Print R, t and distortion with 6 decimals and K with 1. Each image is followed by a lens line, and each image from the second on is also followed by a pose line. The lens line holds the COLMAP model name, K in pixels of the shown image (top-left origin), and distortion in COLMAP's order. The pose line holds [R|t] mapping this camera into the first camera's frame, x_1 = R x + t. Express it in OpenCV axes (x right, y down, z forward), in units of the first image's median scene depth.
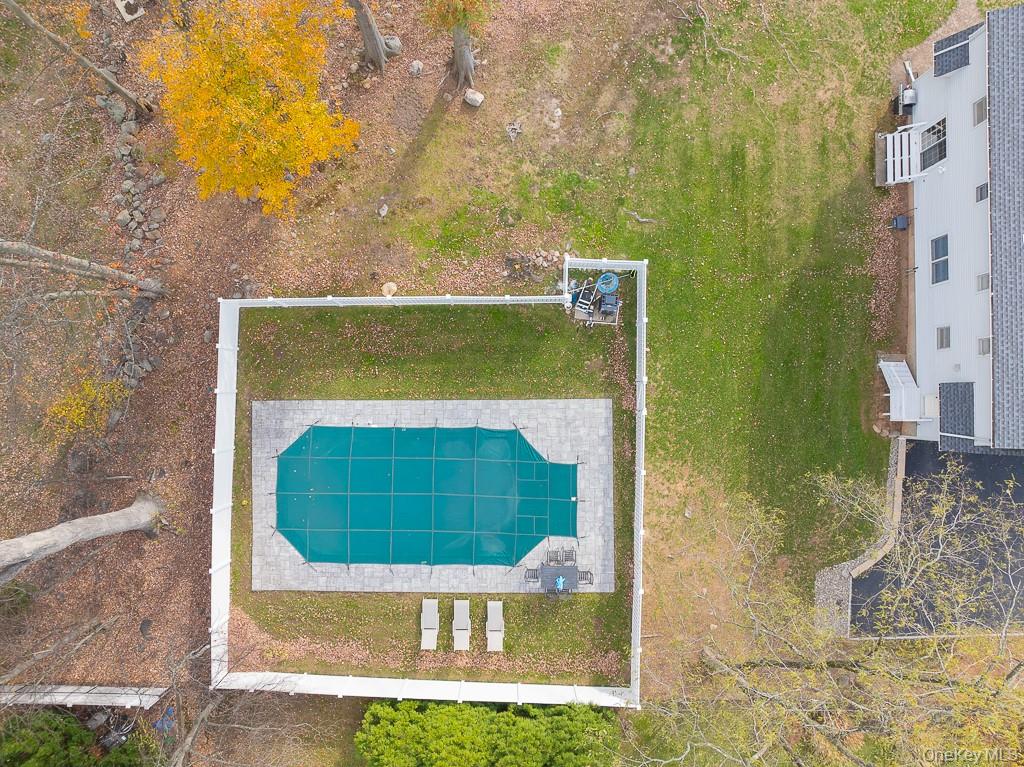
lens RADIAL K [[720.2, 0, 515.1], [0, 720.2, 383.1], [0, 0, 1]] dist [-0.032728, -0.000455]
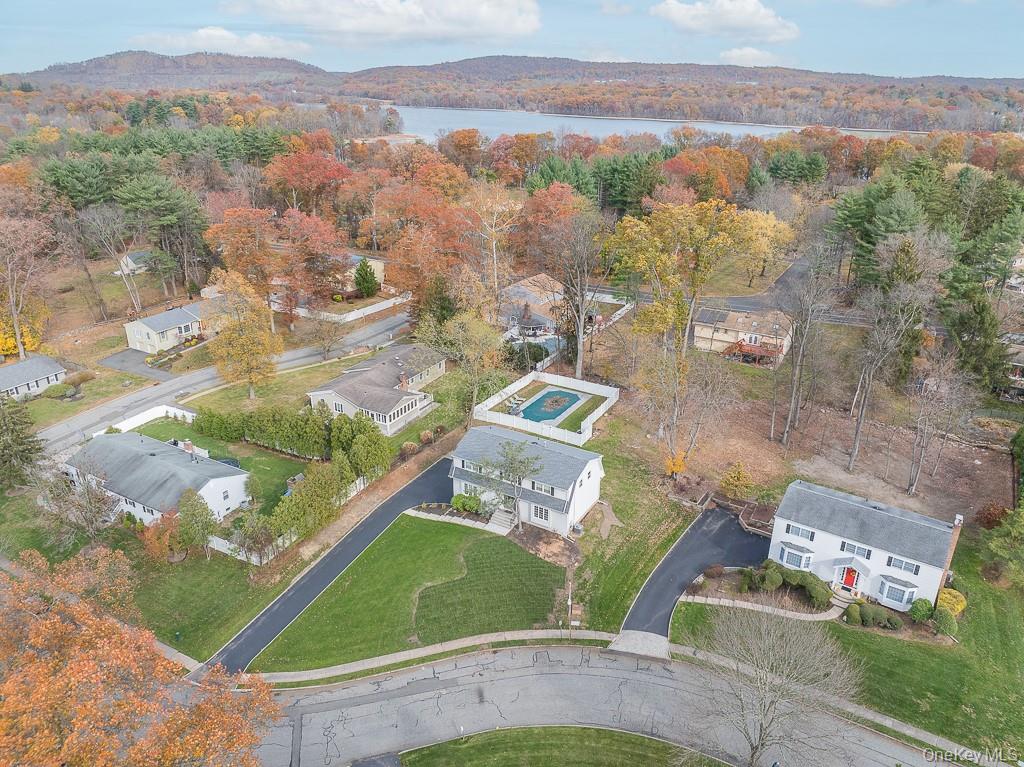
lens RADIAL K [[720.2, 0, 515.1], [0, 720.2, 383.1], [0, 0, 1]] dist [-0.032728, -0.000455]
pose [[-0.503589, 0.328814, -0.798924, 2.848800], [-0.863857, -0.178604, 0.471011, -1.394564], [0.012184, 0.927352, 0.373992, -0.484870]]
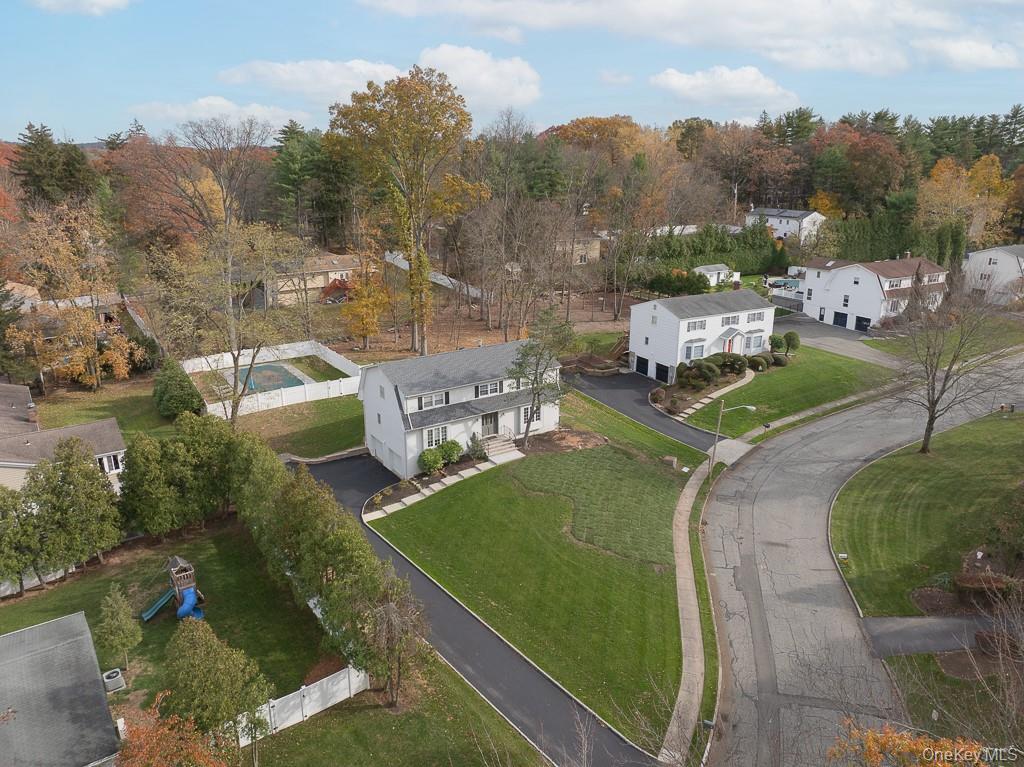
lens RADIAL K [[724.3, 0, 517.0], [0, 724.3, 382.3], [0, 0, 1]] dist [-0.009163, -0.055685]
pose [[0.569339, 0.244911, -0.784775, 2.451762], [-0.821927, 0.189353, -0.537198, 0.829534], [0.017034, 0.950875, 0.309105, 0.206911]]
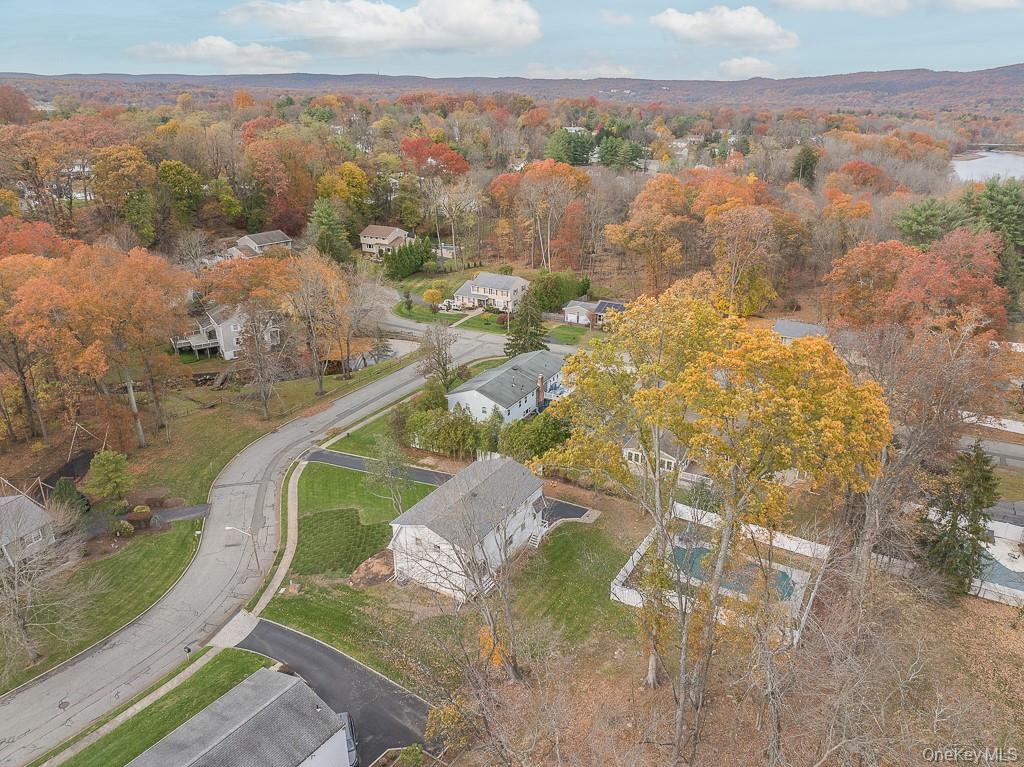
lens RADIAL K [[720.2, 0, 515.1], [0, 720.2, 383.1], [0, 0, 1]] dist [-0.032728, -0.000455]
pose [[-0.862616, -0.192709, 0.467714, -0.504379], [0.505531, -0.295144, 0.810758, -1.978653], [-0.018198, 0.935817, 0.352016, -0.439710]]
